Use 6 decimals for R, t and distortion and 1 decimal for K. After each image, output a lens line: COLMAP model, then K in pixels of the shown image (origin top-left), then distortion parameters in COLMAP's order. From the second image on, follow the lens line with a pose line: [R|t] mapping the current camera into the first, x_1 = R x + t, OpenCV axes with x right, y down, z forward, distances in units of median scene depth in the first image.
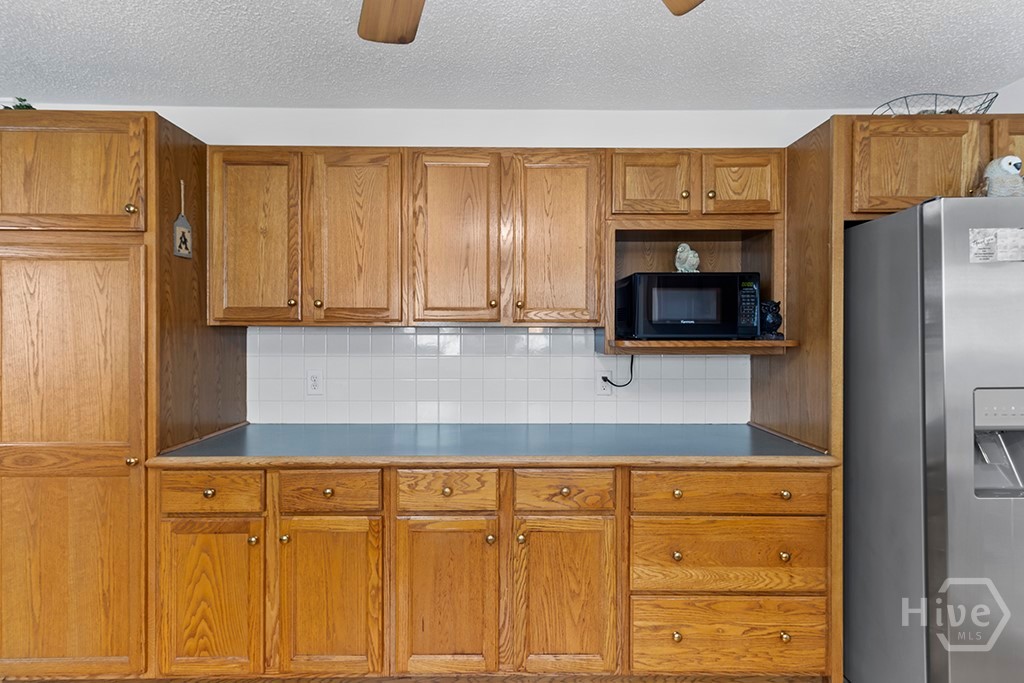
lens RADIAL K [[477.3, 0, 514.2], [0, 477.3, 334.1], [0, 0, 1]] dist [0.004077, -0.000103]
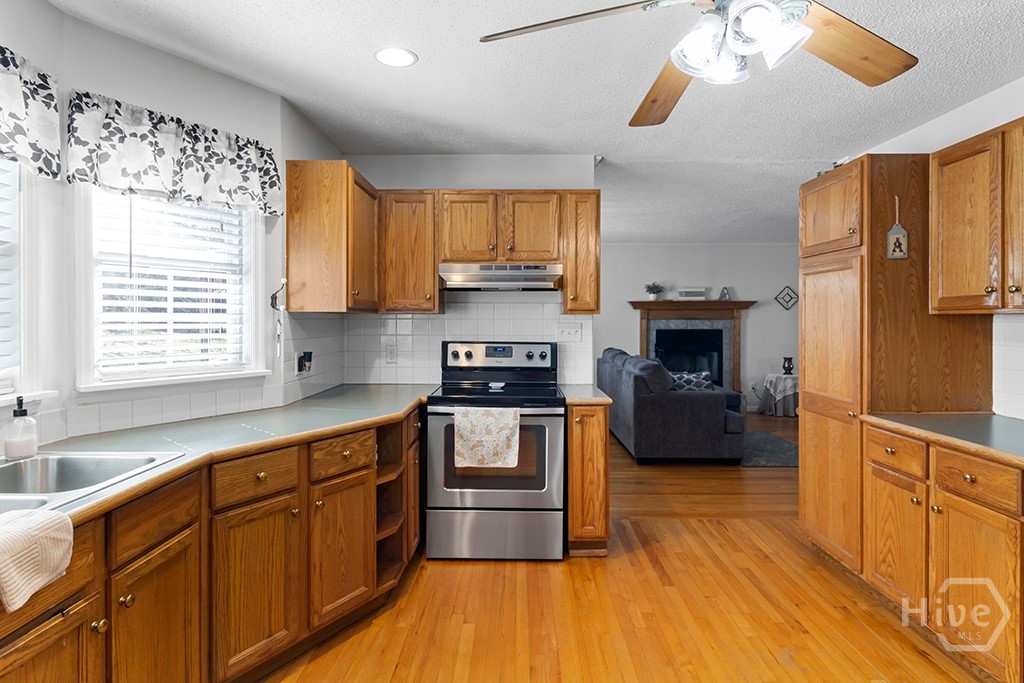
lens RADIAL K [[548.0, 0, 518.0], [0, 548.0, 323.2], [0, 0, 1]] dist [0.002588, -0.000787]
pose [[-0.012357, 0.001997, -0.999922, 0.724041], [-0.001882, 0.999996, 0.002021, 0.002519], [0.999922, 0.001907, -0.012353, 0.051756]]
